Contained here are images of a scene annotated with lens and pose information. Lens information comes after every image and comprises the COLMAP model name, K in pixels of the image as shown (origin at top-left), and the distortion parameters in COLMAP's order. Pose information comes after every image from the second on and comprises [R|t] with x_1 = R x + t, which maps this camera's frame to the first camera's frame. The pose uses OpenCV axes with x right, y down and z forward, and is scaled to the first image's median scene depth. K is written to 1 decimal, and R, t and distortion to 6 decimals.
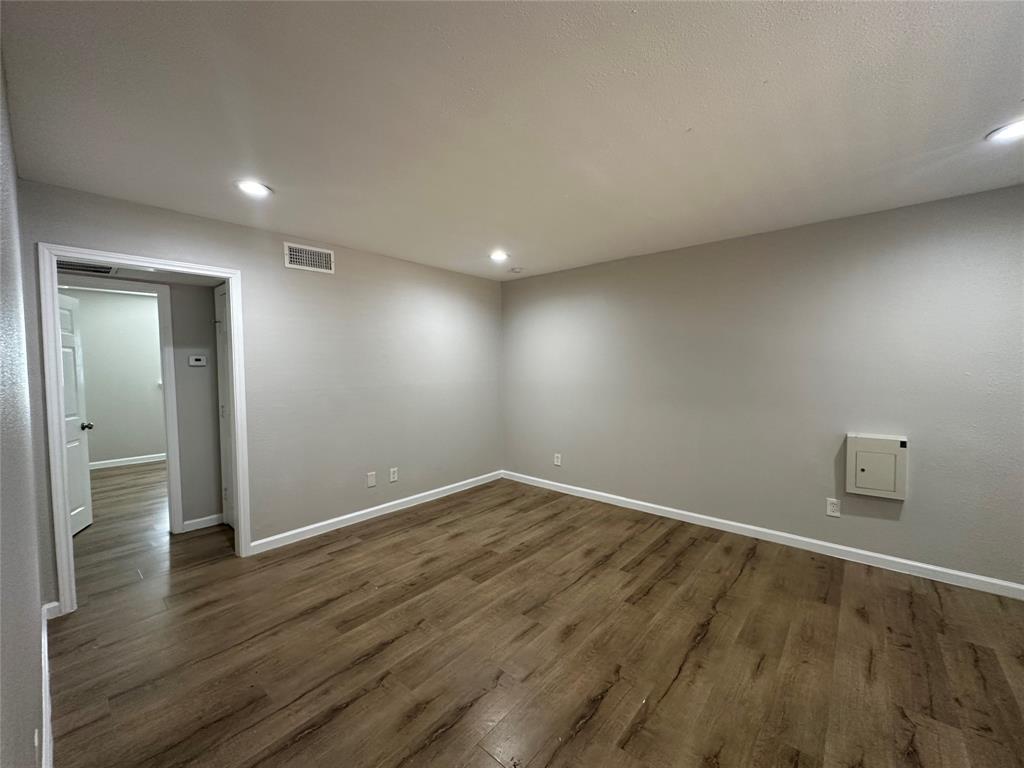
lens RADIAL K [[409.6, 0, 501.3], [0, 409.6, 385.3], [0, 0, 1]] dist [0.000562, 0.000093]
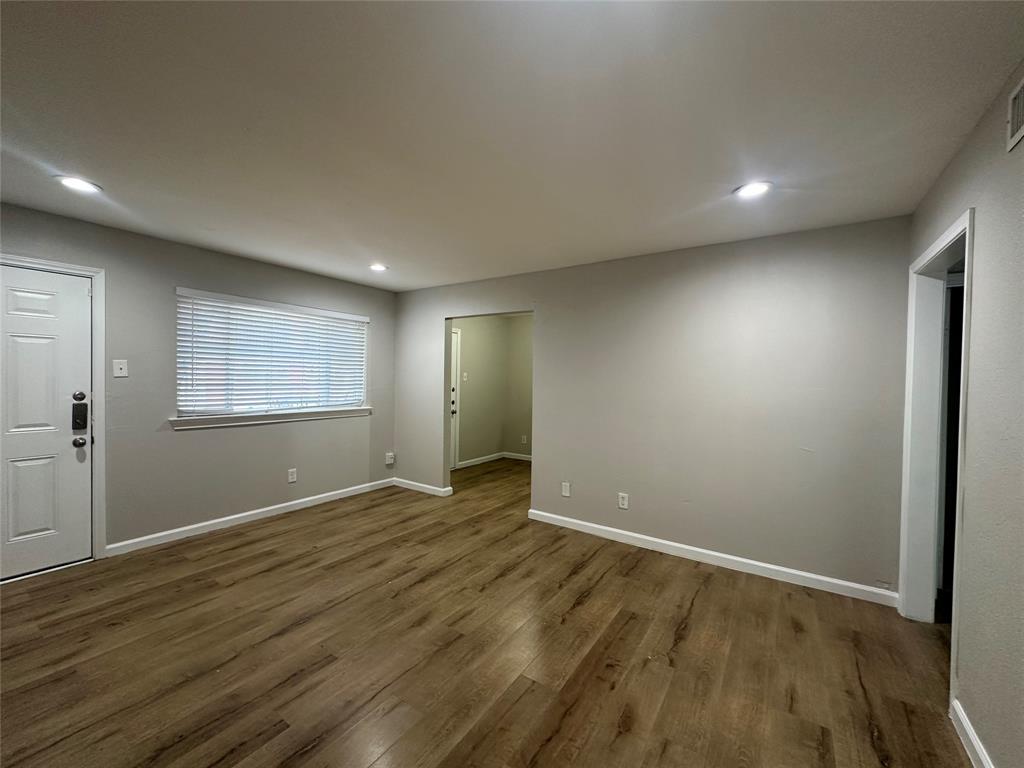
lens RADIAL K [[409.6, 0, 501.3], [0, 409.6, 385.3], [0, 0, 1]] dist [0.000562, 0.000093]
pose [[-0.992915, -0.007676, -0.118581, 0.079355], [-0.015784, 0.997588, 0.067590, -0.079562], [0.117776, 0.068983, -0.990641, 1.839325]]
